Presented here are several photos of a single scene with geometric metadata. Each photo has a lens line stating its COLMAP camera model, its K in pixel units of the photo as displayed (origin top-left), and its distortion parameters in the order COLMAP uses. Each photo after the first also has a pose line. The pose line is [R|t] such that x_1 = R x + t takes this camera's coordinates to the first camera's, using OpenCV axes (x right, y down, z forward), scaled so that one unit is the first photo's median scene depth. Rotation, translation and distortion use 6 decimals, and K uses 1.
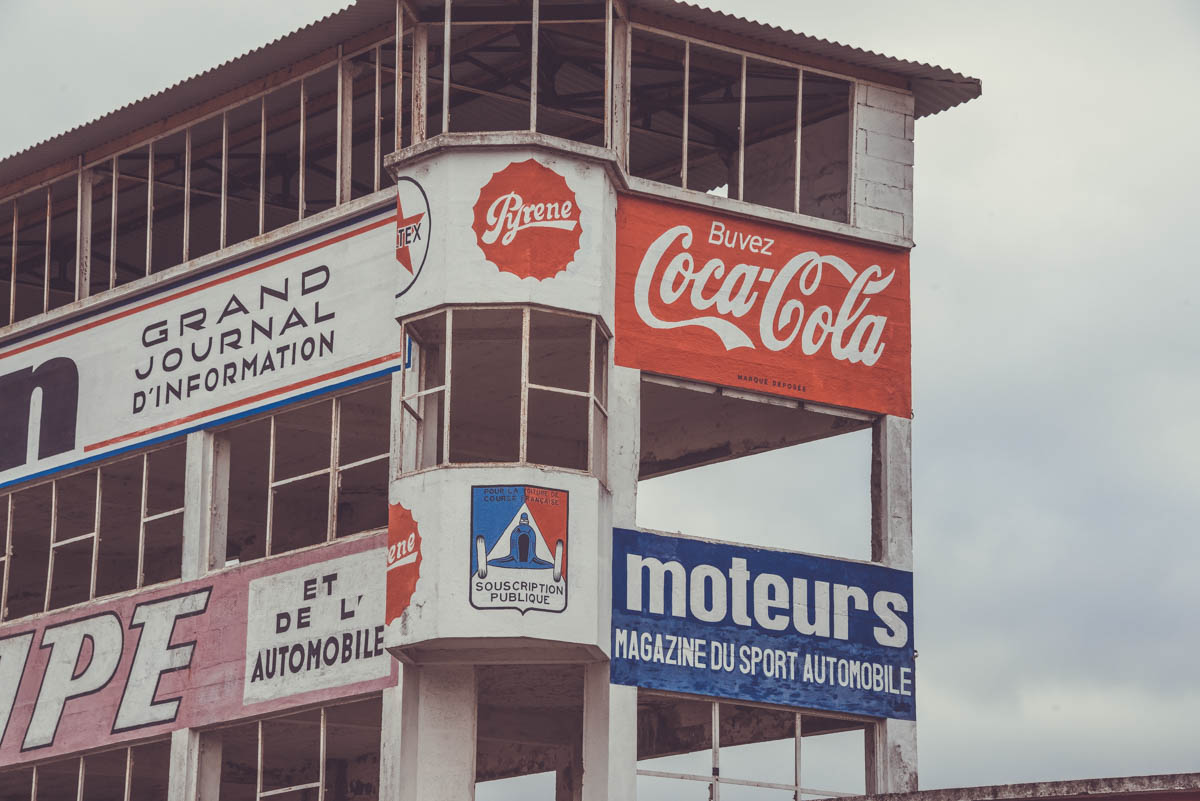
lens RADIAL K [[3541.4, 0, 600.0], [0, 3541.4, 400.5], [0, 0, 1]] dist [1.148374, 0.725897]
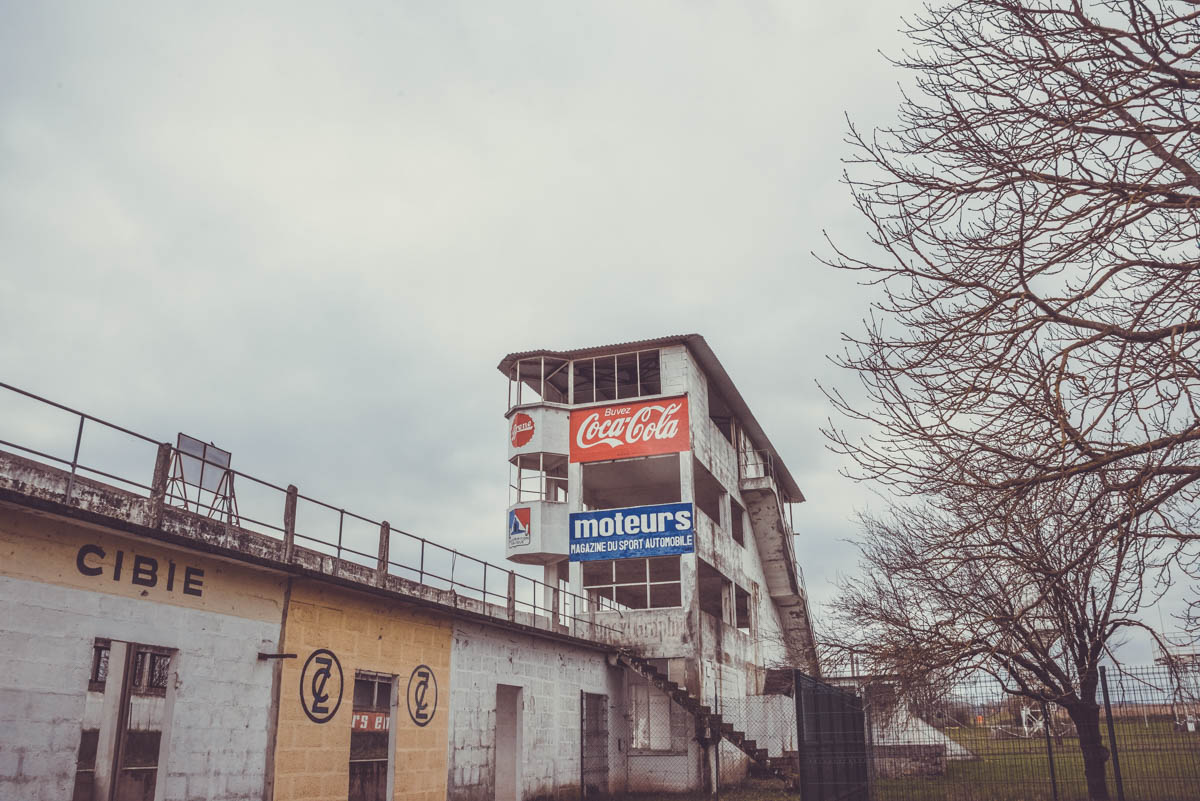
lens RADIAL K [[950.7, 0, 600.0], [0, 950.7, 400.5], [0, 0, 1]] dist [-0.126983, -0.000388]
pose [[0.556844, -0.302927, -0.773408, 0.683518], [0.192664, 0.952835, -0.234490, 0.138899], [0.807963, -0.018433, 0.588944, 0.503839]]
